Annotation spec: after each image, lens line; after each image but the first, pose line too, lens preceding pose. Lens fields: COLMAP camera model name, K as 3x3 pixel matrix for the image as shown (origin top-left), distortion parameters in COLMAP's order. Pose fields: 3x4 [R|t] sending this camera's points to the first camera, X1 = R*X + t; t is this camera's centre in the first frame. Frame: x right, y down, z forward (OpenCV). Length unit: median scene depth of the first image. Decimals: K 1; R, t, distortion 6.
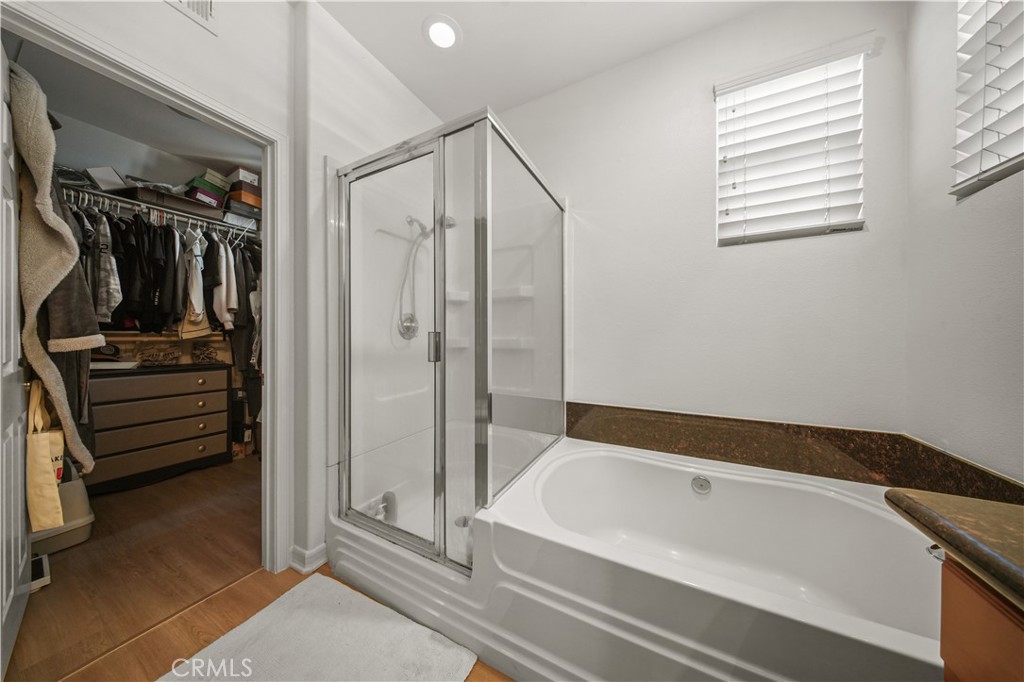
lens RADIAL K [[304.3, 0, 510.7], [0, 304.3, 341.0], [0, 0, 1]] dist [-0.000670, -0.000278]
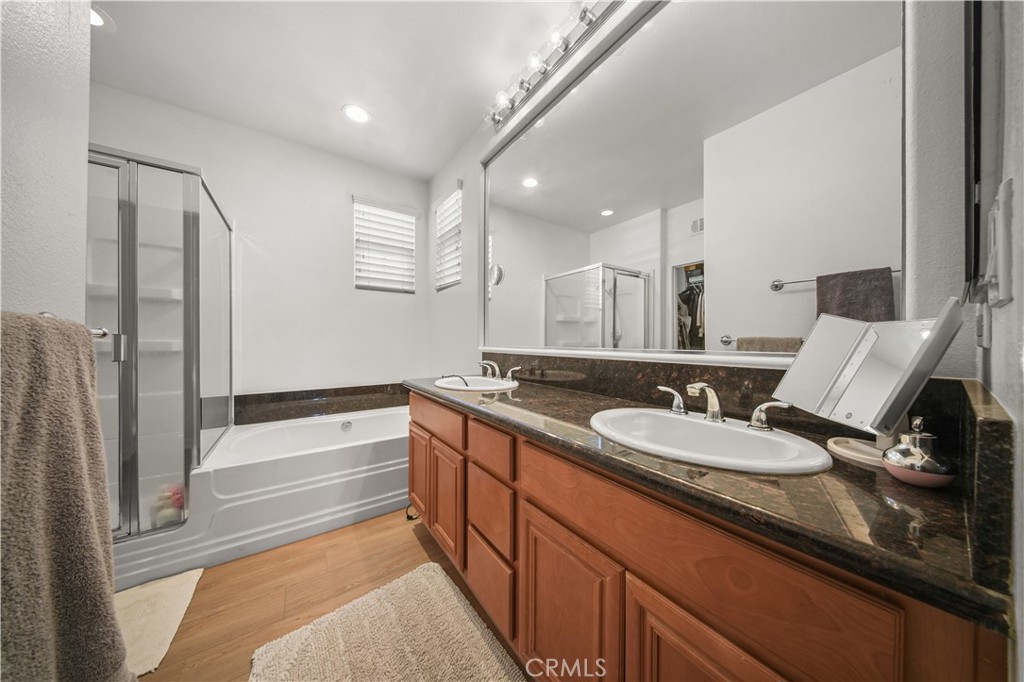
lens RADIAL K [[304.3, 0, 516.0], [0, 304.3, 343.1], [0, 0, 1]] dist [-0.000670, -0.000278]
pose [[0.445074, 0.001051, 0.895493, -0.462330], [0.000944, 0.999998, -0.001642, 0.002870], [-0.895493, 0.001576, 0.445072, -0.593386]]
